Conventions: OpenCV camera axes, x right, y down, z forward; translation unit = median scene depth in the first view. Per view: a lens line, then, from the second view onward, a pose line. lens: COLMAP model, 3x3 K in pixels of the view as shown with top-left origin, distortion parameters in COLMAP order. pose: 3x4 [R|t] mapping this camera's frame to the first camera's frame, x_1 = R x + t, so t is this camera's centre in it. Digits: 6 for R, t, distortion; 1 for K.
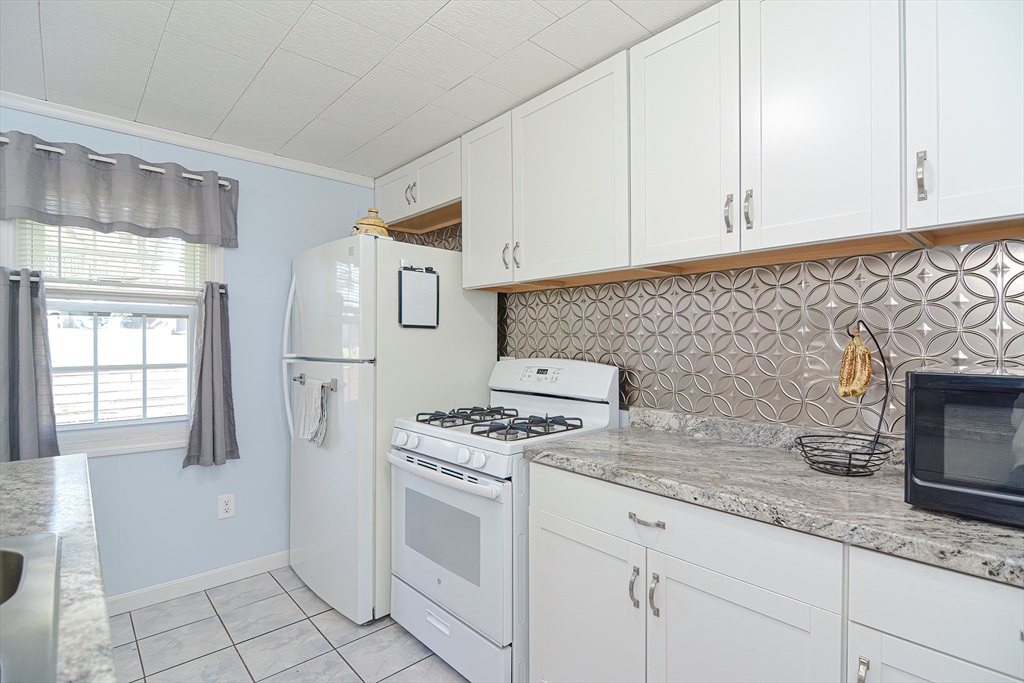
lens RADIAL K [[503.3, 0, 513.9], [0, 503.3, 345.3], [0, 0, 1]] dist [-0.001238, -0.003092]
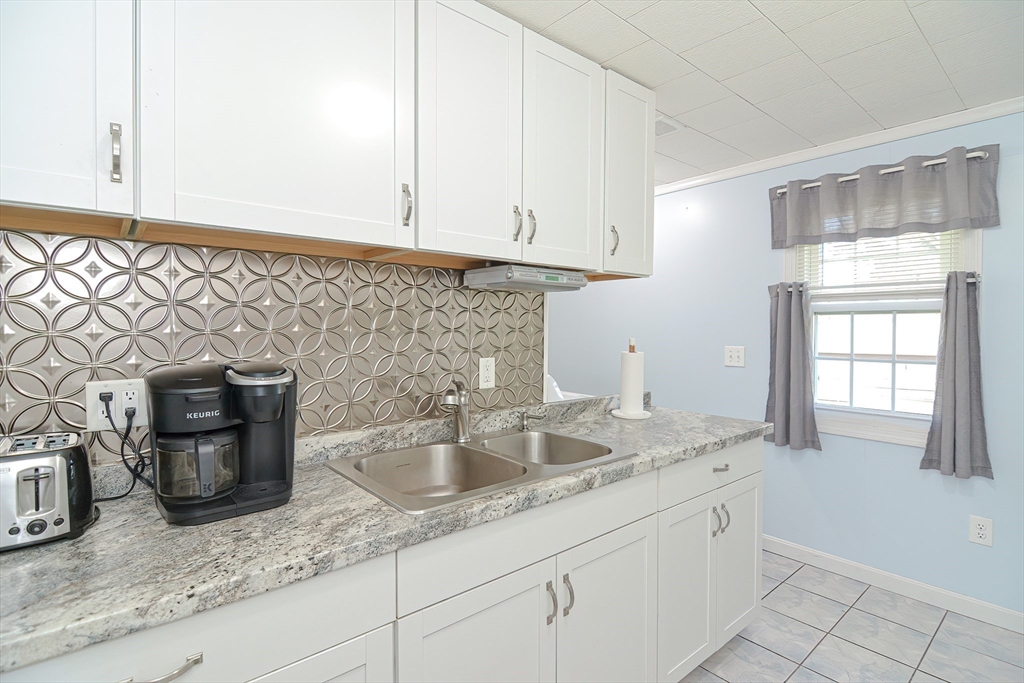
lens RADIAL K [[503.3, 0, 511.5], [0, 503.3, 334.1], [0, 0, 1]] dist [-0.001238, -0.003092]
pose [[-0.043840, 0.010884, -0.998979, 0.336535], [-0.007367, 0.999910, 0.011218, -0.019235], [0.999011, 0.007851, -0.043756, 0.255727]]
